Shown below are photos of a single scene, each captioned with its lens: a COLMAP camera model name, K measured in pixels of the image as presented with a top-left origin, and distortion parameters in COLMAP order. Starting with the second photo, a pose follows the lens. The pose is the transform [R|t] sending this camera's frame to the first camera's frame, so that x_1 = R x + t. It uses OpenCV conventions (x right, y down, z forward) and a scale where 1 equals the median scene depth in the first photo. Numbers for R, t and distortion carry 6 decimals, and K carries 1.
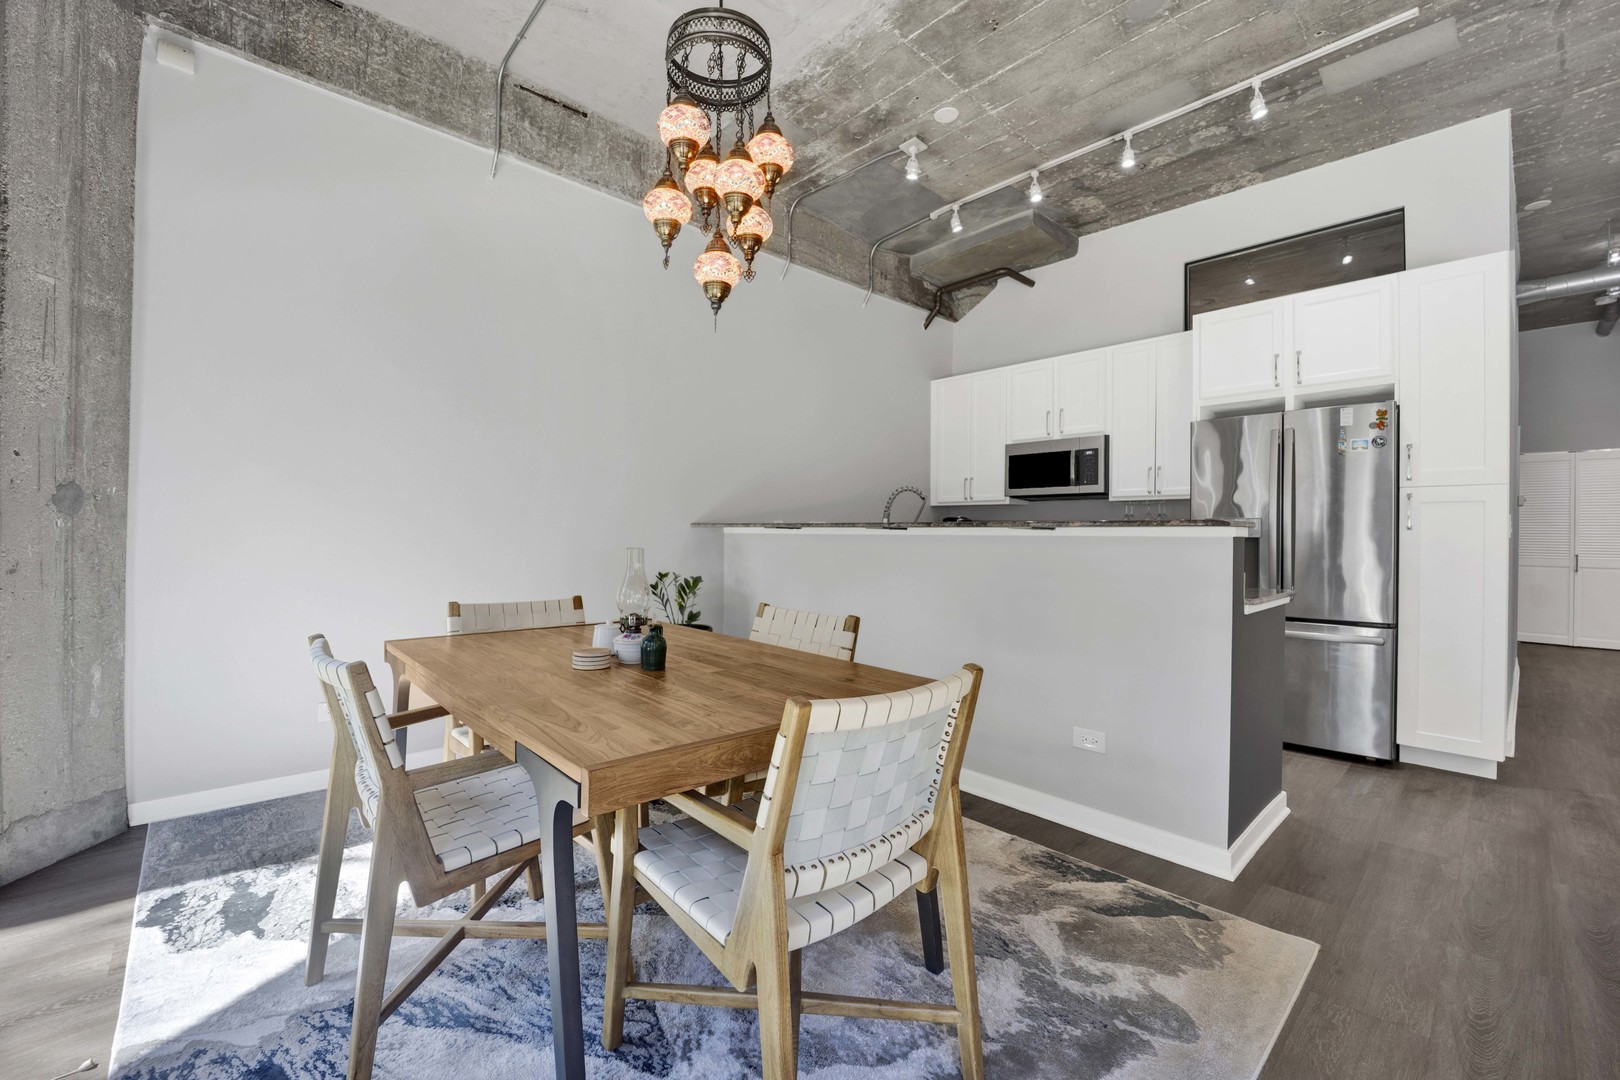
lens RADIAL K [[669.0, 0, 796.5], [0, 669.0, 532.5], [0, 0, 1]] dist [-0.025700, 0.000106]
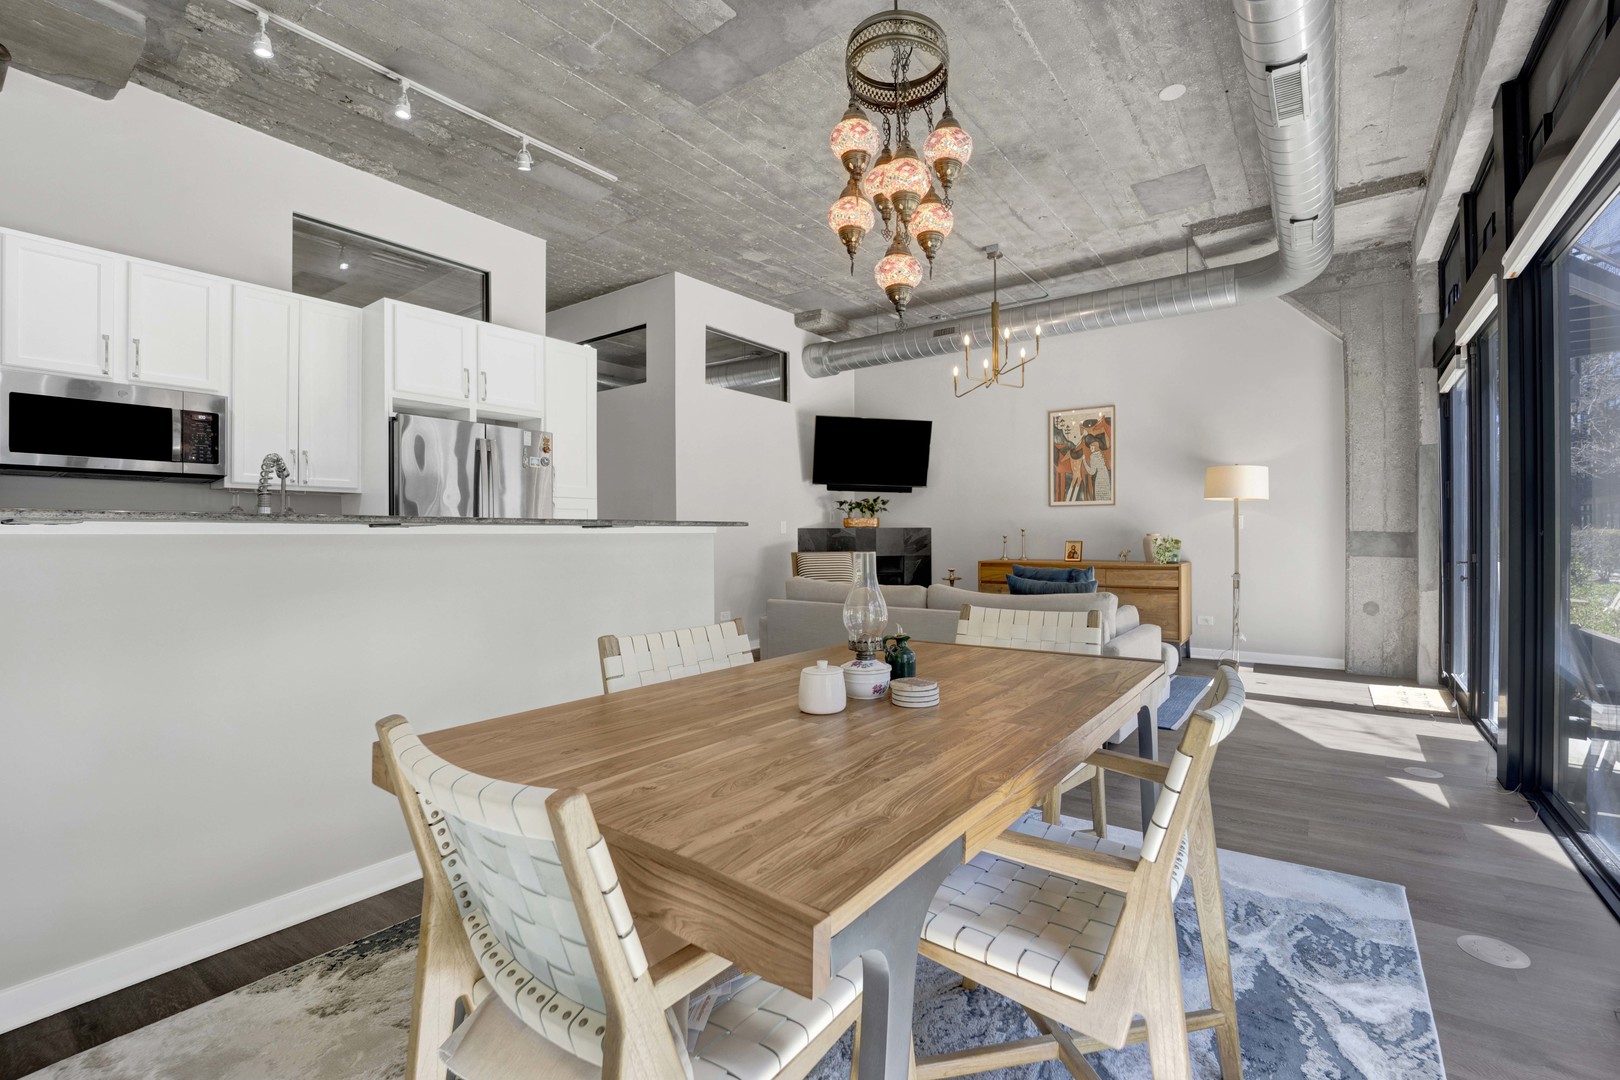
lens RADIAL K [[691.8, 0, 855.8], [0, 691.8, 538.6], [0, 0, 1]] dist [-0.019526, -0.000282]
pose [[-0.235430, -0.012140, 0.971815, -0.611101], [-0.000518, 0.999923, 0.012365, -0.000641], [-0.971891, 0.002408, -0.235418, 0.710968]]
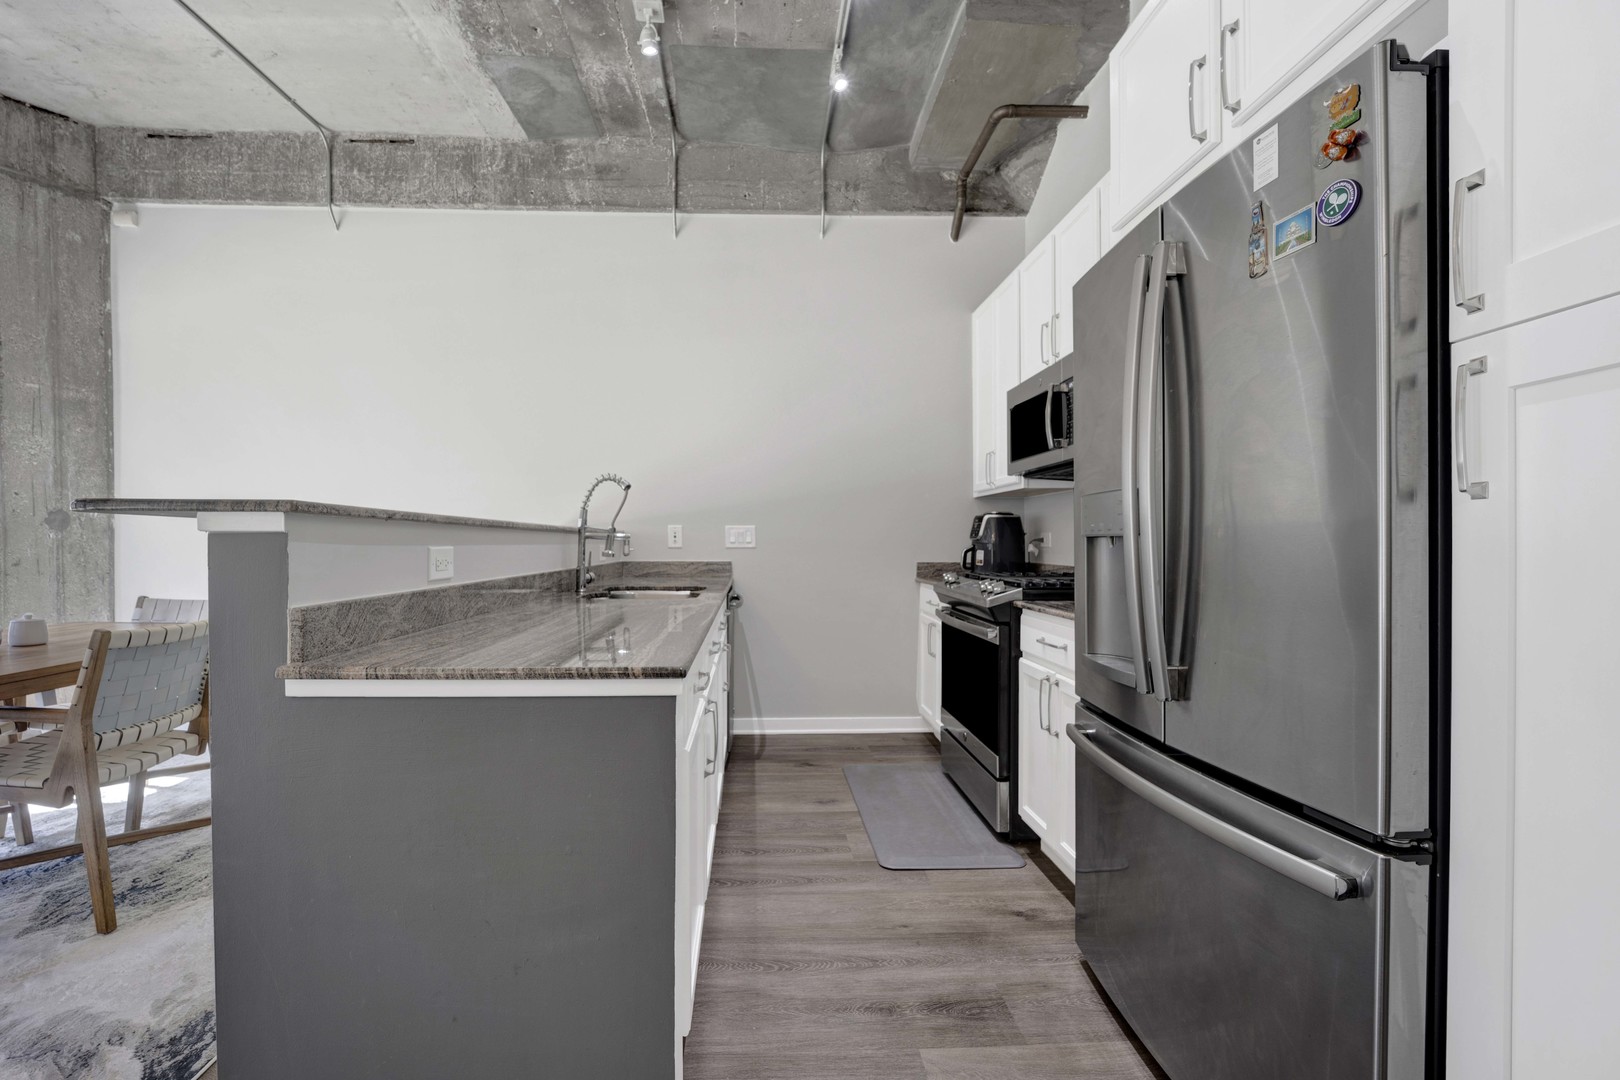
lens RADIAL K [[680.7, 0, 769.6], [0, 680.7, 545.6], [0, 0, 1]] dist [0.000709, -0.006682]
pose [[0.757795, -0.004608, -0.652476, 0.887199], [0.005989, 0.999982, -0.000107, 0.014365], [0.652465, -0.003826, 0.757809, 0.603036]]
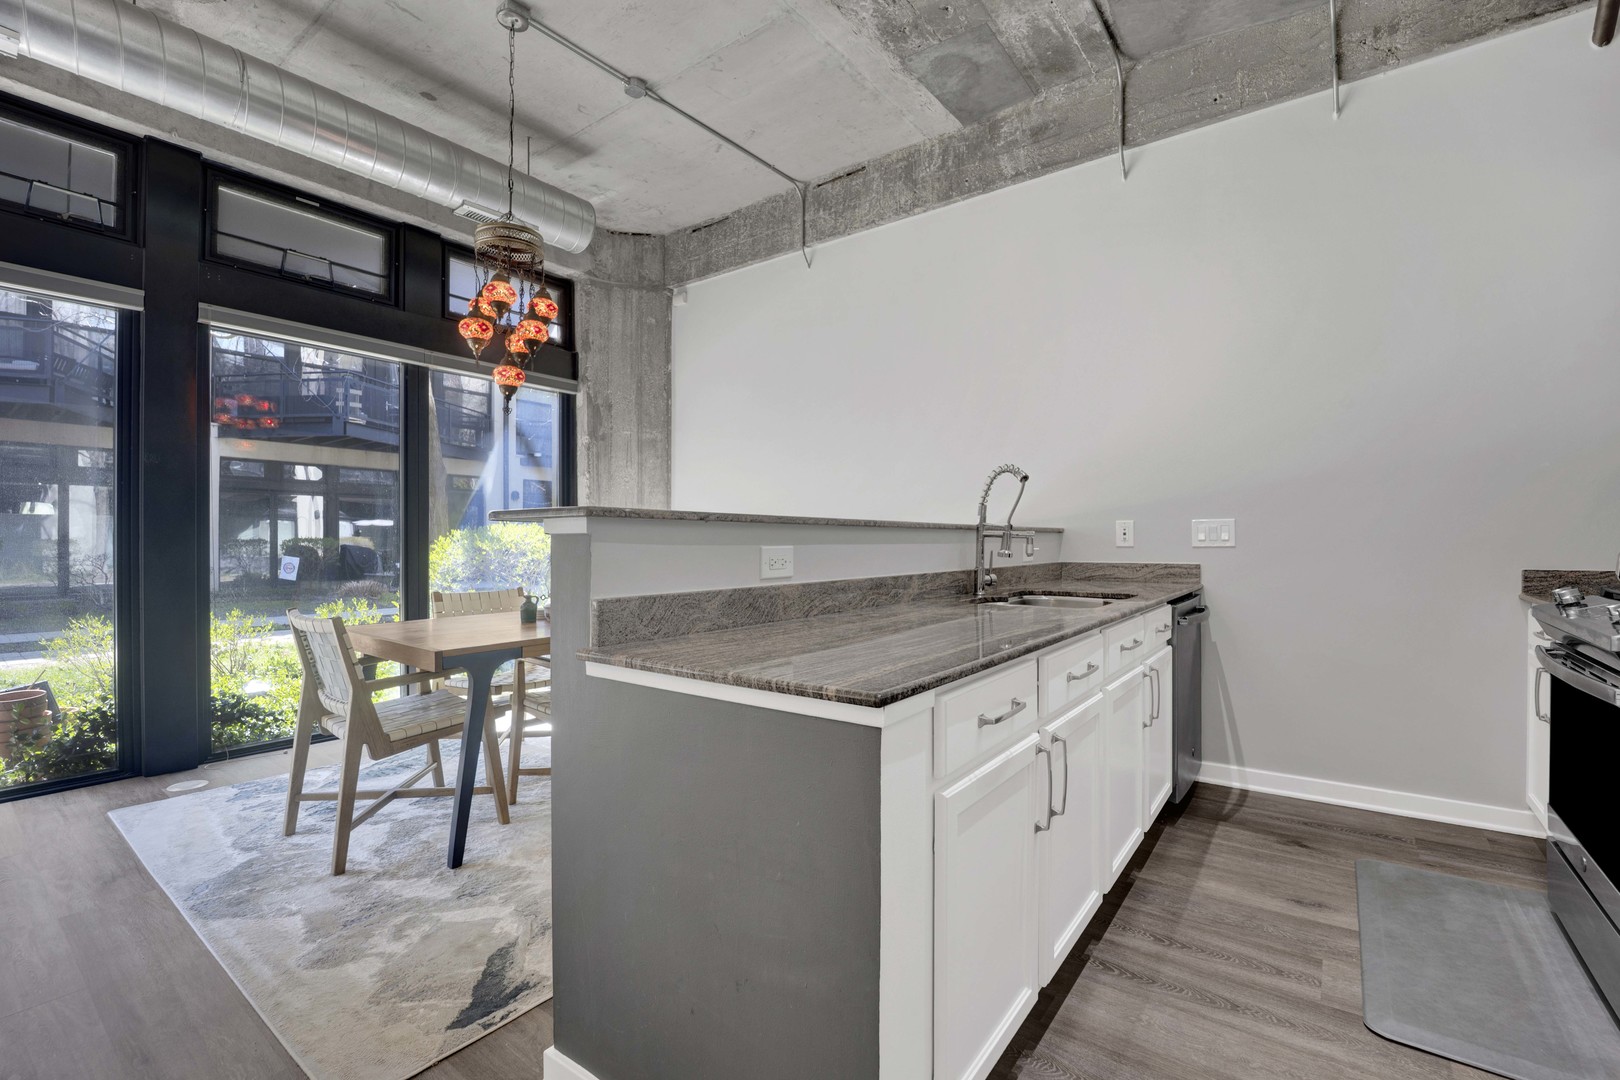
lens RADIAL K [[697.3, 0, 820.9], [0, 697.3, 546.4], [0, 0, 1]] dist [0.000740, -0.013433]
pose [[0.198464, -0.003943, -0.980100, 0.904185], [0.007142, 0.999971, -0.002577, 0.015559], [0.980082, -0.006488, 0.198486, 0.754843]]
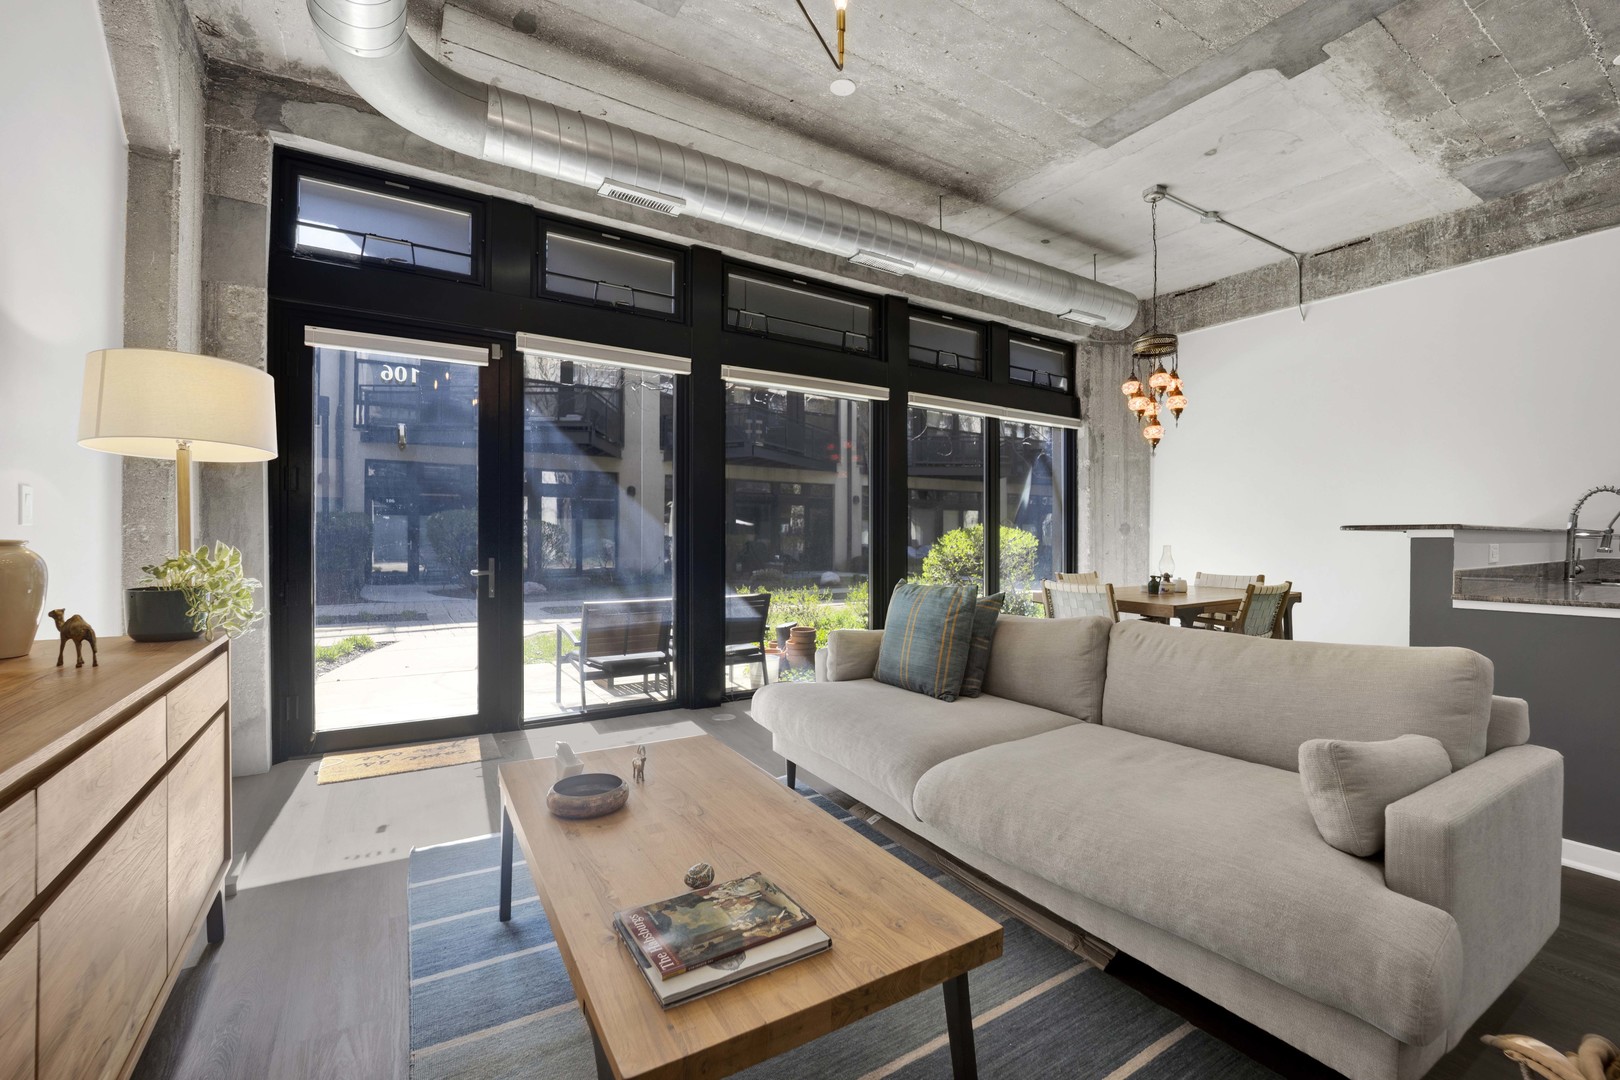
lens RADIAL K [[676.6, 0, 812.0], [0, 676.6, 554.0], [0, 0, 1]] dist [-0.033067, 0.005378]
pose [[-0.167164, 0.011877, -0.985858, 1.375219], [0.002318, 0.999929, 0.011653, 0.014536], [0.985926, -0.000337, -0.167179, 0.082475]]
